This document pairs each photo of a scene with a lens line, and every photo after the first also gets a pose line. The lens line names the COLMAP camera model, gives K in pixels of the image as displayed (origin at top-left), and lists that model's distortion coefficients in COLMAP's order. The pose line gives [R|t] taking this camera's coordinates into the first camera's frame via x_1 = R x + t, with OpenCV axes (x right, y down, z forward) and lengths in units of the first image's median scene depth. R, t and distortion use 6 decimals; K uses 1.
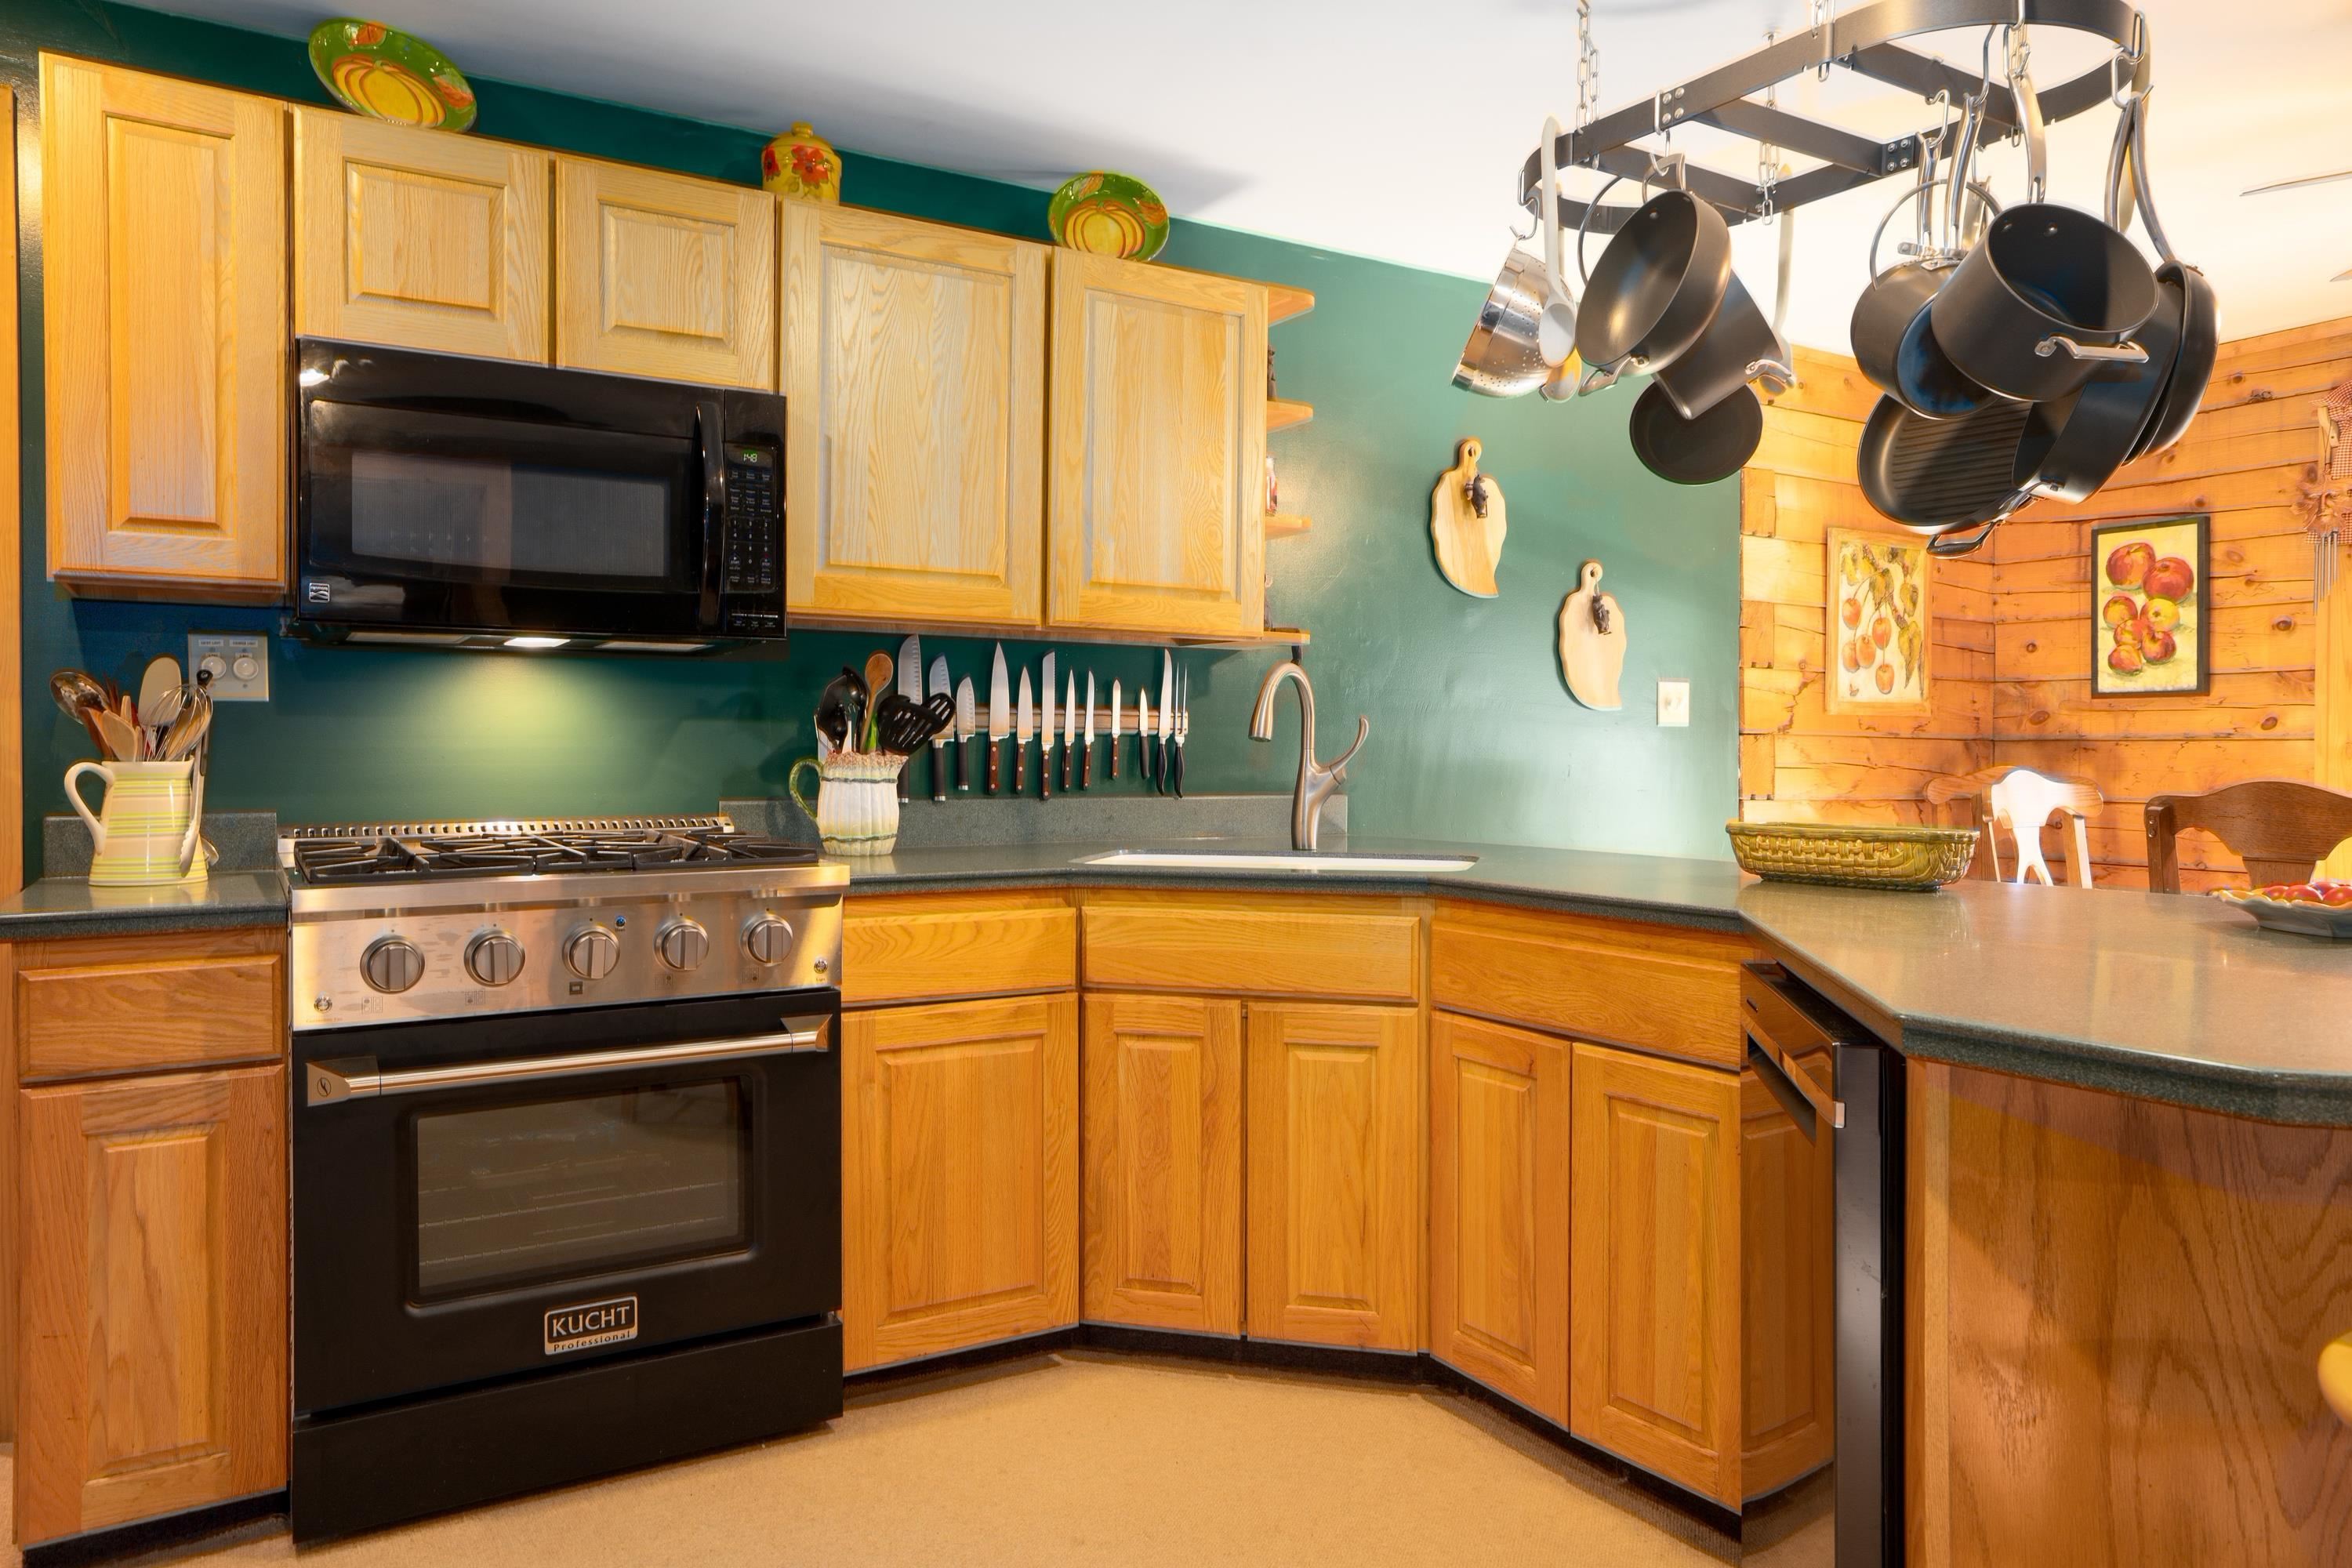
lens RADIAL K [[1619.7, 0, 1171.8], [0, 1619.7, 722.9], [0, 0, 1]] dist [-0.019184, 0.038149]
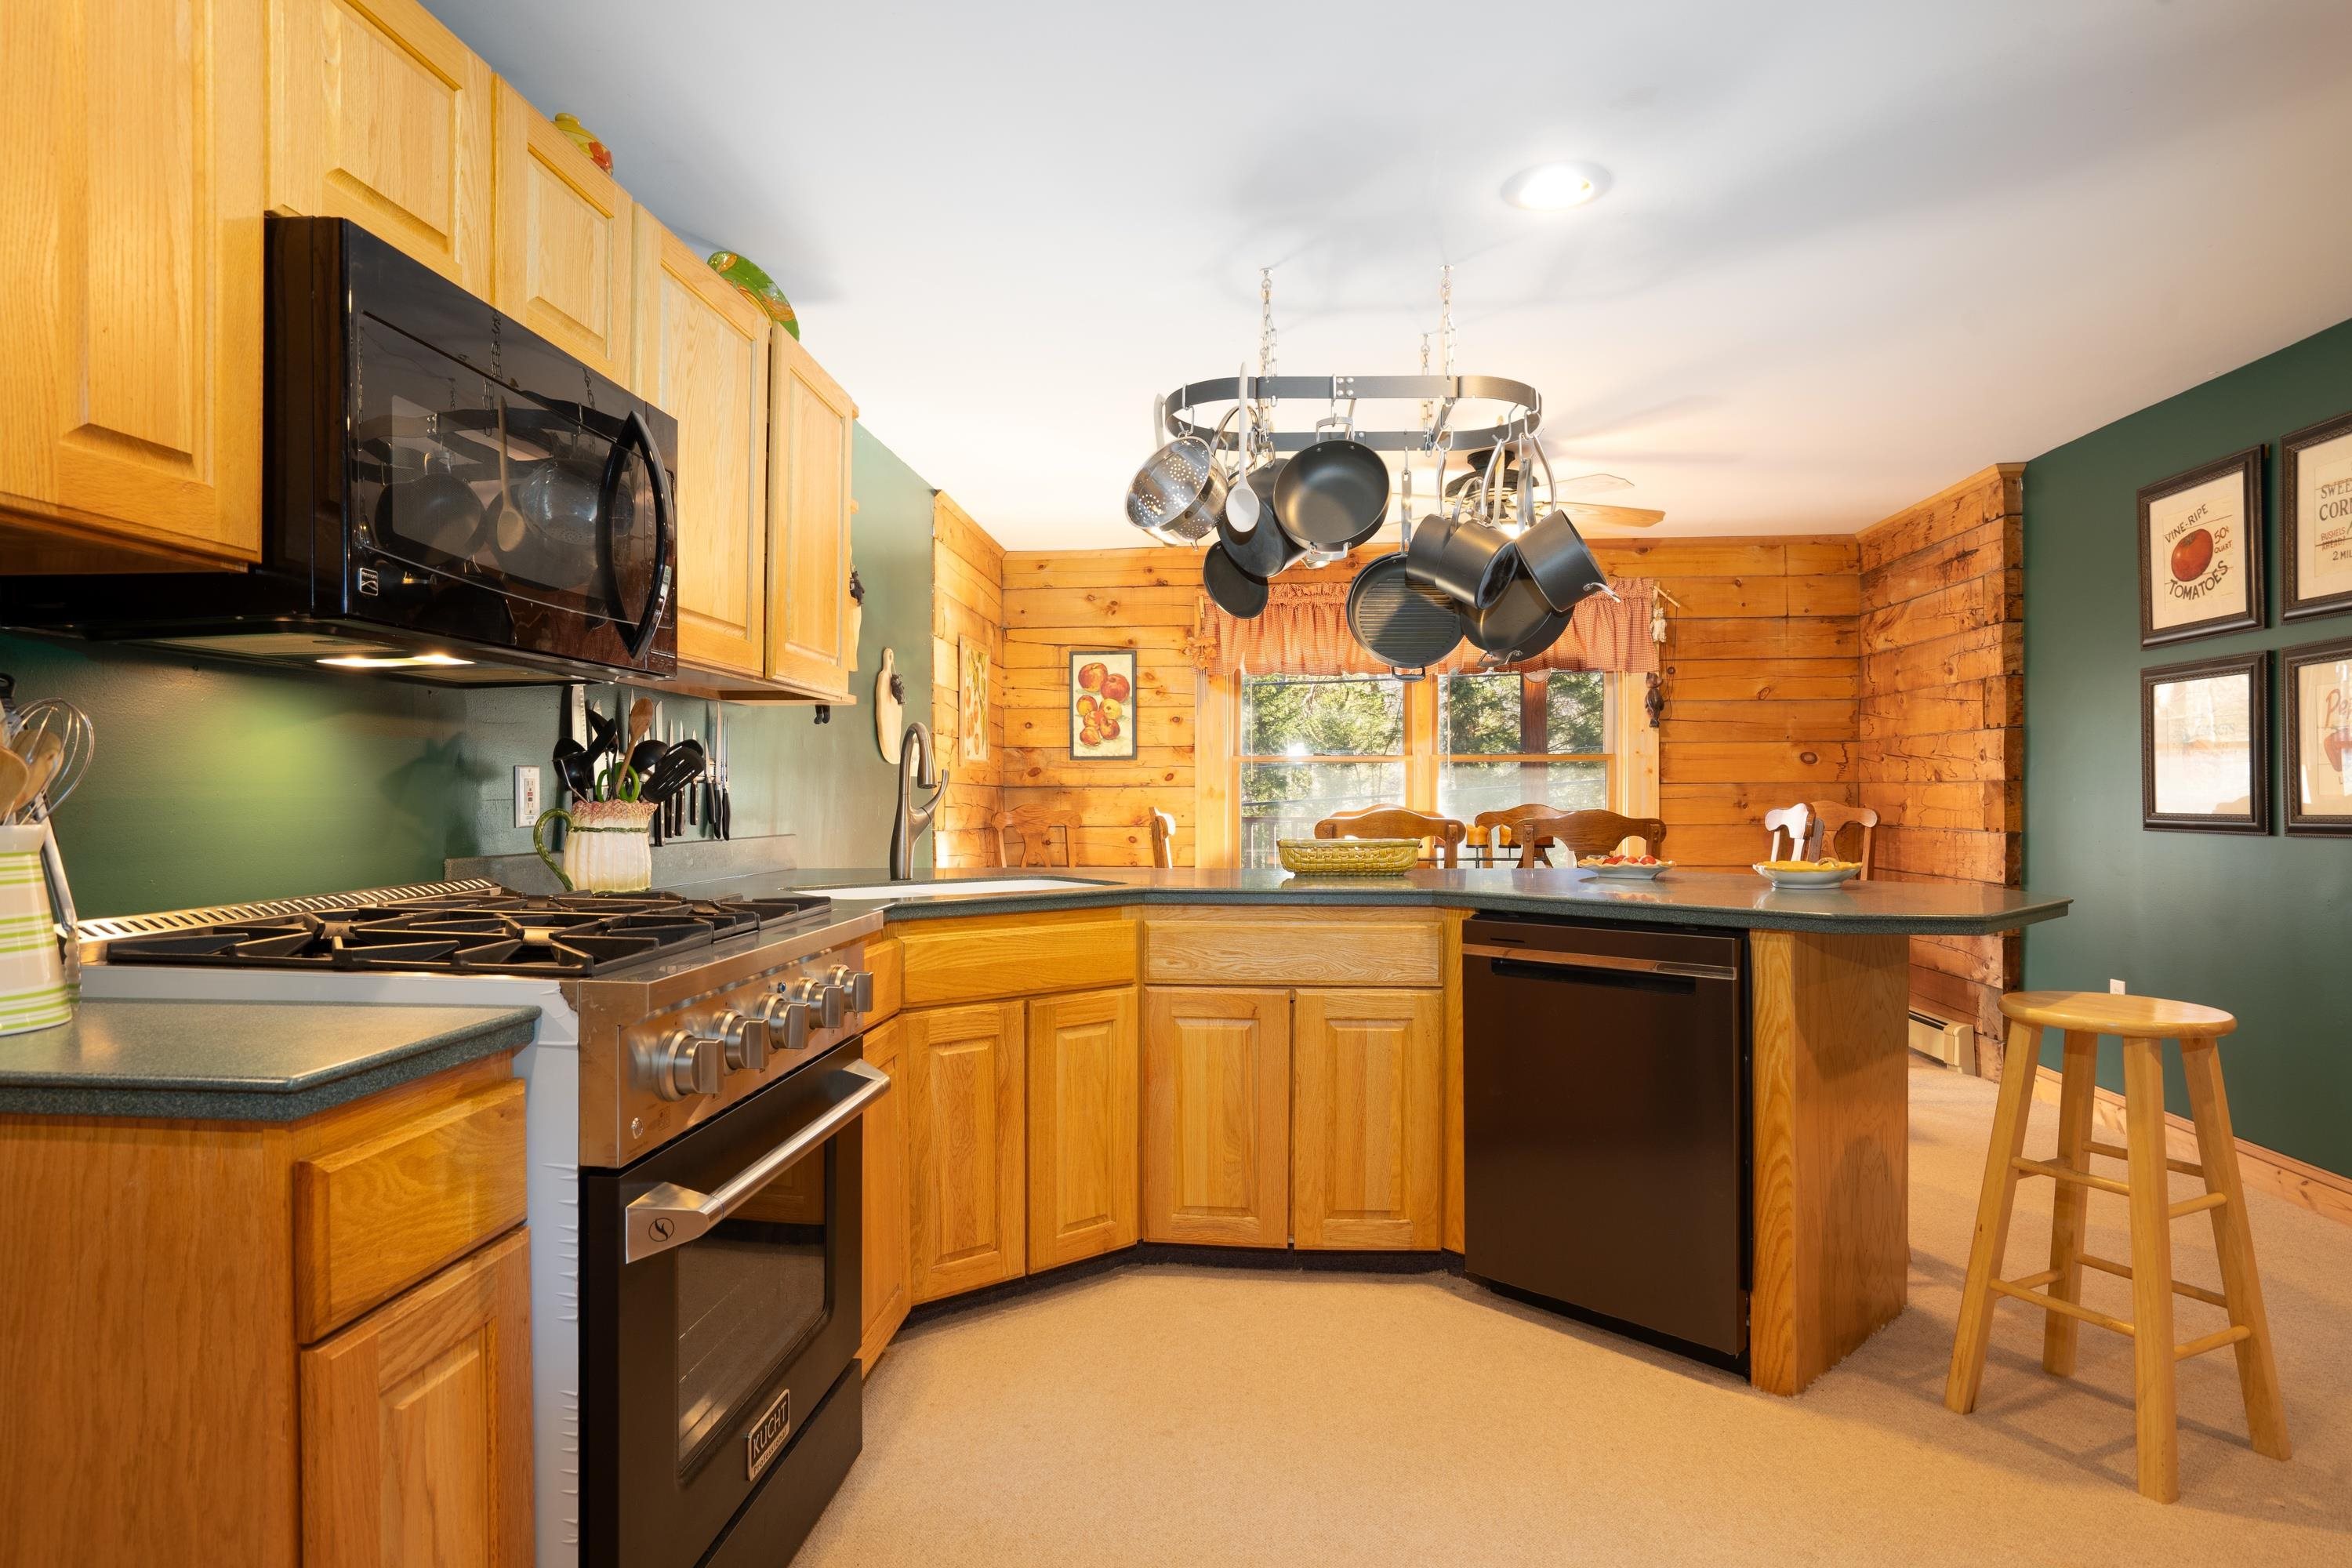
lens RADIAL K [[1299.6, 0, 1184.6], [0, 1299.6, 769.2], [0, 0, 1]] dist [-0.038741, 0.031982]
pose [[0.579936, 0.011137, 0.814586, -0.678211], [-0.009518, 0.999931, -0.006895, 0.002122], [-0.814607, -0.003755, 0.580002, 0.326314]]
